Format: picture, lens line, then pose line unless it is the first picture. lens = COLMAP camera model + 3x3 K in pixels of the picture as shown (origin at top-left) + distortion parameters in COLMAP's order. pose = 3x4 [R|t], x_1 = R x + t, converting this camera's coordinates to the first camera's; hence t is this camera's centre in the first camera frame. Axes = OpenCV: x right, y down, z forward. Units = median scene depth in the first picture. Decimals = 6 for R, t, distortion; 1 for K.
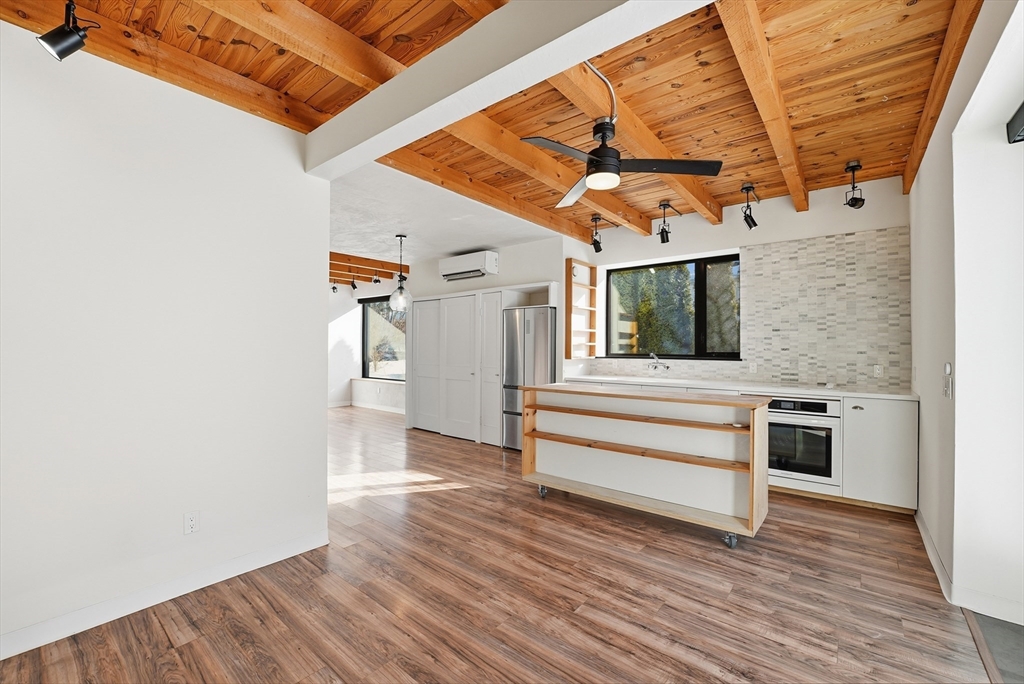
lens RADIAL K [[421.4, 0, 527.1], [0, 421.4, 344.5], [0, 0, 1]] dist [-0.029250, 0.004427]
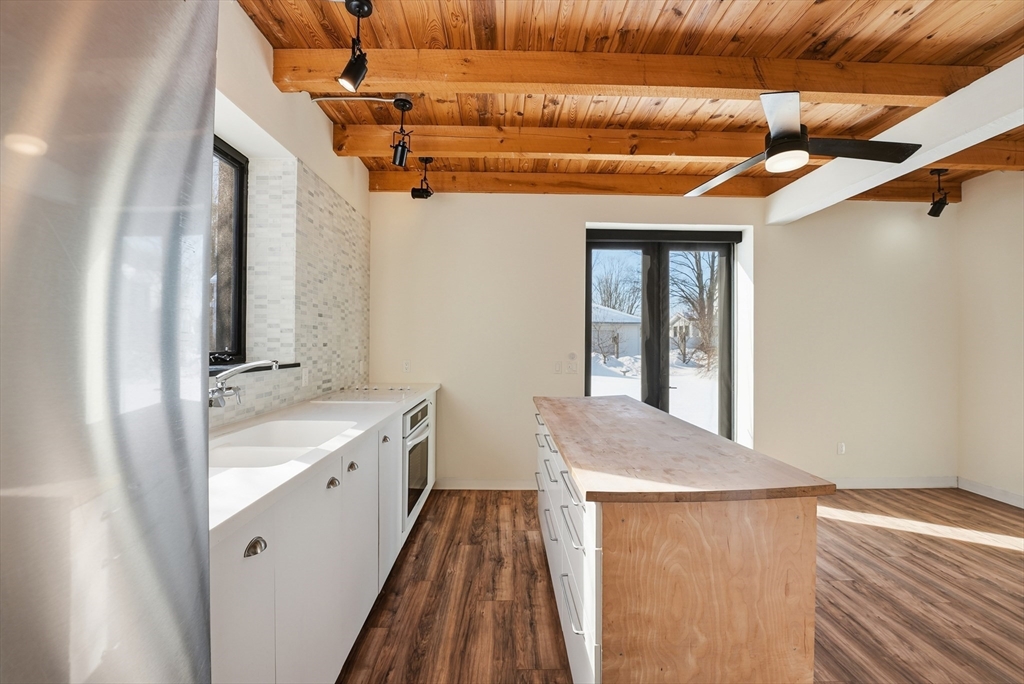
lens RADIAL K [[421.4, 0, 511.6], [0, 421.4, 338.8], [0, 0, 1]] dist [-0.029250, 0.004427]
pose [[-0.614147, -0.000343, 0.789192, -0.108130], [-0.014018, 0.999847, -0.010474, 0.005553], [-0.789067, -0.017495, -0.614058, 1.338261]]
